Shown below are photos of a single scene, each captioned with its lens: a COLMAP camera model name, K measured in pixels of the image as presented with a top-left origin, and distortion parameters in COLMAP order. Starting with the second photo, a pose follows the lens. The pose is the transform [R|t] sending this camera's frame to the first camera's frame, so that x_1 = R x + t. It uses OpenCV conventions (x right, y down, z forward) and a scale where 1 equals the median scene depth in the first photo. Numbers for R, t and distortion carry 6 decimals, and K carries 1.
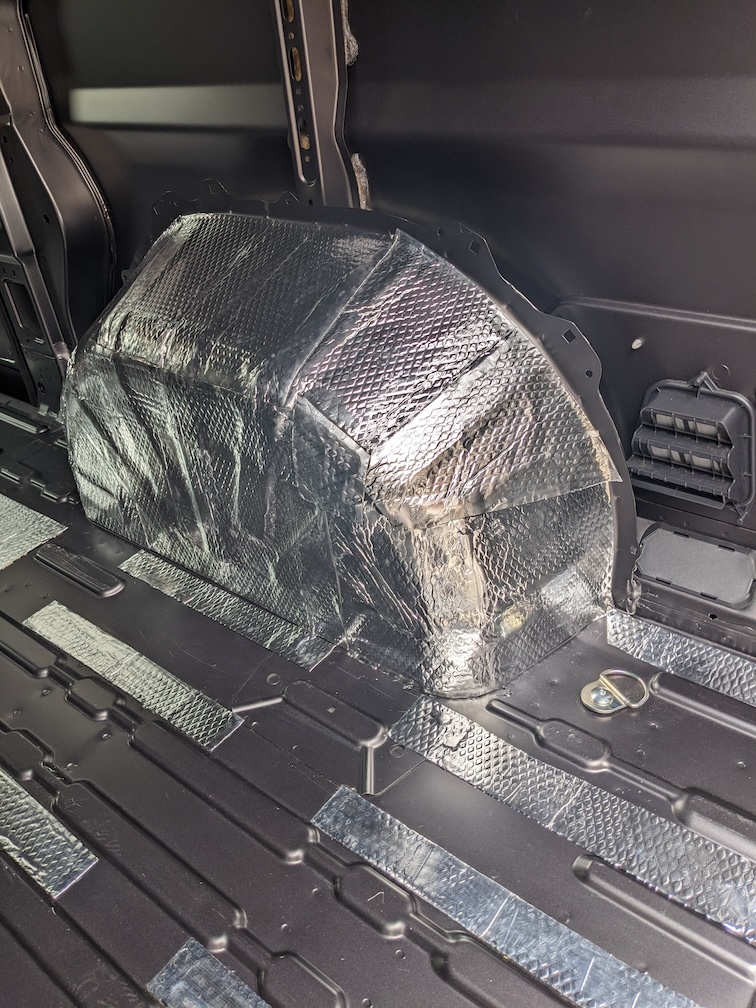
lens RADIAL K [[812.9, 0, 376.8], [0, 812.9, 496.5], [0, 0, 1]] dist [0.003572, 0.001277]
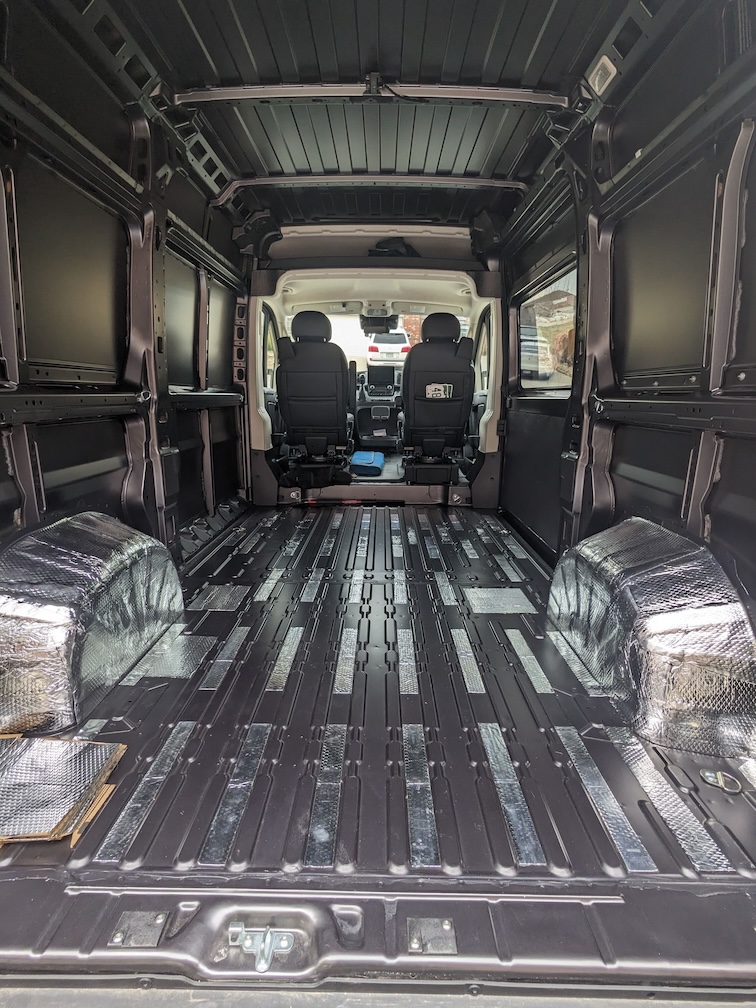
lens RADIAL K [[472.0, 0, 379.5], [0, 472.0, 501.8], [0, 0, 1]] dist [-0.001528, -0.000135]
pose [[0.612328, 0.274404, -0.741456, 0.355365], [-0.492659, 0.865923, -0.086393, 0.126824], [0.618337, 0.418186, 0.665417, -0.475128]]
